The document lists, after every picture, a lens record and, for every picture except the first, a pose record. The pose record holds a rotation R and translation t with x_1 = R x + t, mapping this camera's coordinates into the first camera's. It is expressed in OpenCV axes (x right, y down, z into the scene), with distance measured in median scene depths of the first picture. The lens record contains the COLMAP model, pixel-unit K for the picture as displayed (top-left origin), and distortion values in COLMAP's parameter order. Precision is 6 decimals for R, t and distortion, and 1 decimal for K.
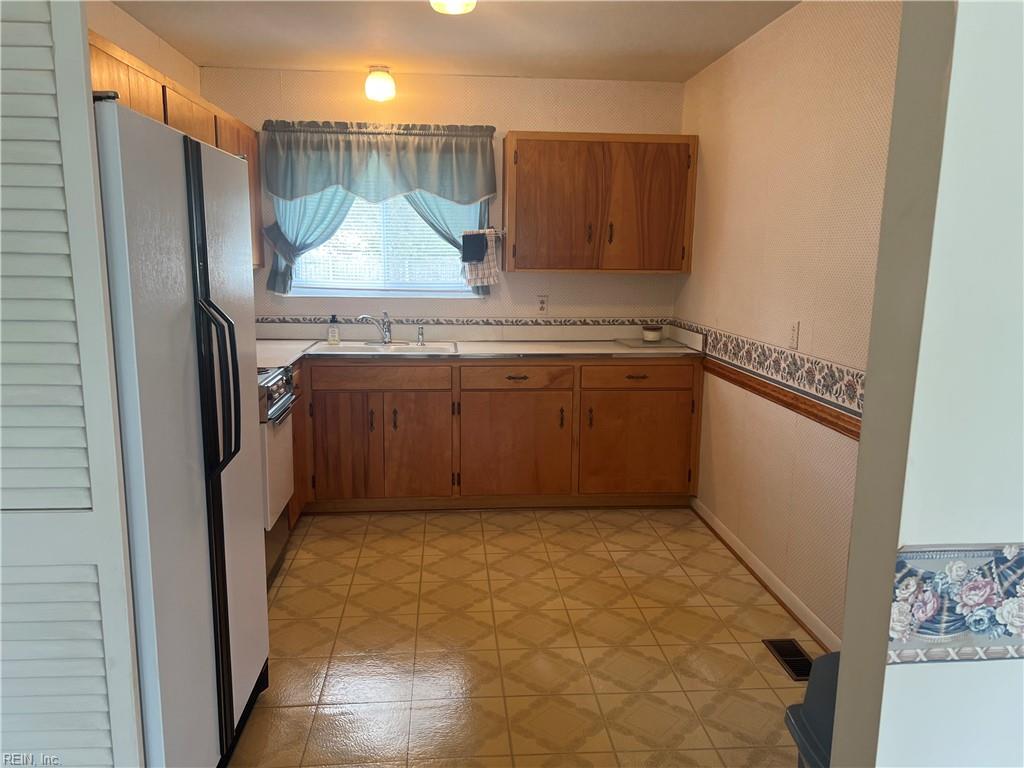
lens RADIAL K [[768.0, 0, 512.9], [0, 768.0, 387.0], [0, 0, 1]] dist [0.024165, -0.035018]
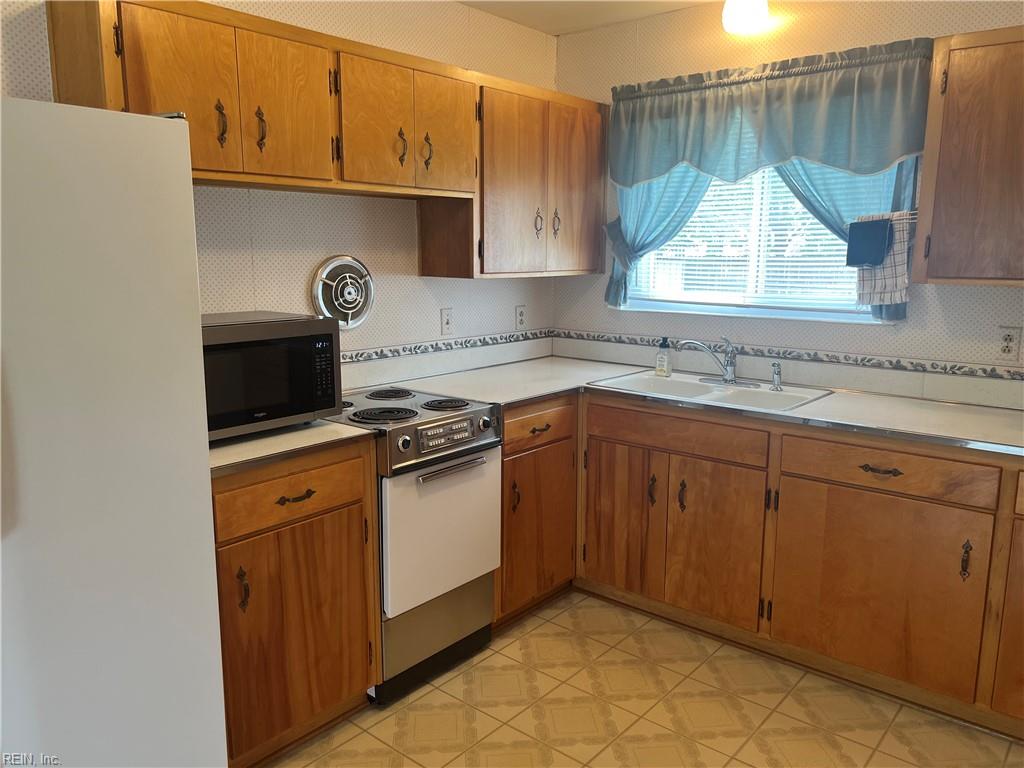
lens RADIAL K [[768.0, 0, 511.7], [0, 768.0, 378.4], [0, 0, 1]] dist [0.024165, -0.035018]
pose [[0.697224, 0.106734, -0.708863, 0.199661], [-0.116815, 0.992553, 0.034552, -0.062829], [0.707271, 0.058715, 0.704500, 0.375453]]
